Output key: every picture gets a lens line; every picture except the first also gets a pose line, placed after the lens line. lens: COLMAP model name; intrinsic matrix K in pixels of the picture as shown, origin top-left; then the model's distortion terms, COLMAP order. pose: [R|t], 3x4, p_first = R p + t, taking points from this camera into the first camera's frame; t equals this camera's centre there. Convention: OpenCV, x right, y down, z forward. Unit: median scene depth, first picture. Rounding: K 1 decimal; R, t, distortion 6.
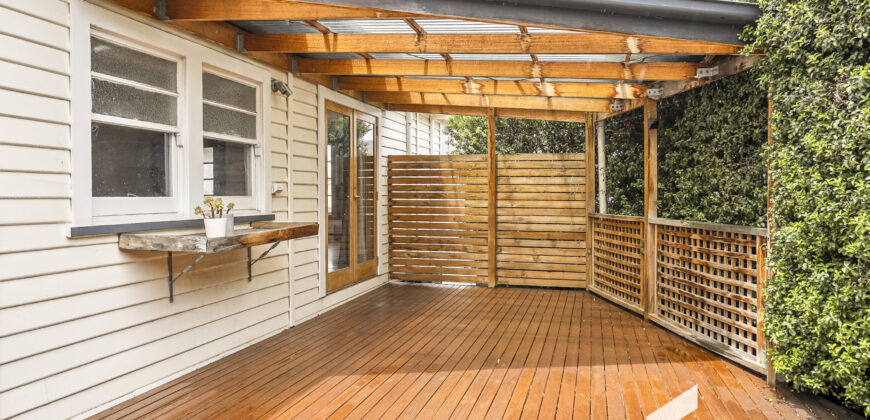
lens RADIAL K [[598.0, 0, 435.0], [0, 598.0, 210.0], [0, 0, 1]] dist [-0.002527, -0.000407]
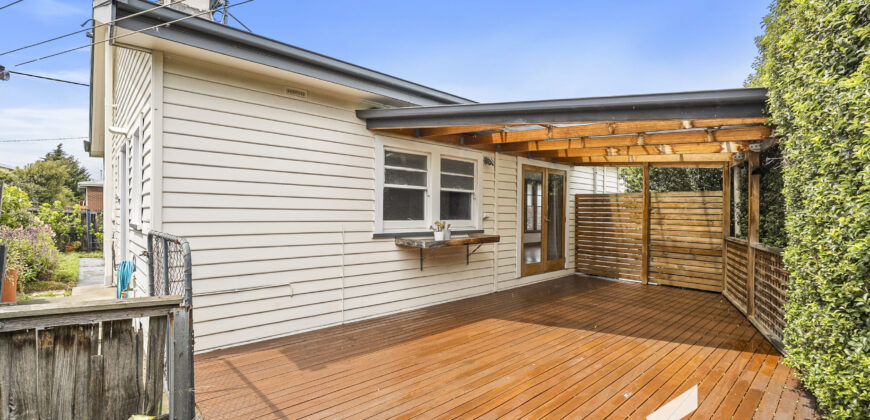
lens RADIAL K [[376.0, 0, 438.2], [0, 376.0, 221.1], [0, 0, 1]] dist [-0.001004, -0.000119]
pose [[0.848038, 0.023395, -0.529419, 0.232135], [-0.026956, 0.999636, 0.000995, -0.017086], [0.529250, 0.013428, 0.848360, -0.067707]]
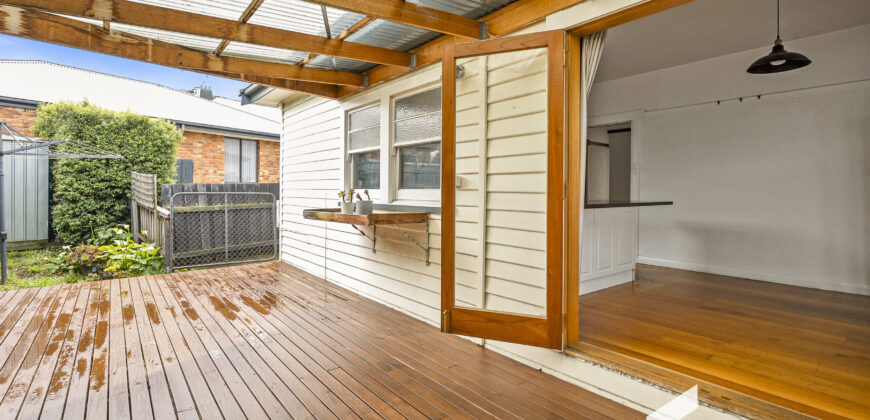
lens RADIAL K [[443.1, 0, 434.7], [0, 443.1, 193.2], [0, 0, 1]] dist [-0.000394, -0.000396]
pose [[-0.631684, 0.012555, -0.775124, 0.307908], [-0.016820, 0.999412, 0.029895, -0.038677], [0.775043, 0.031922, -0.631101, 1.462830]]
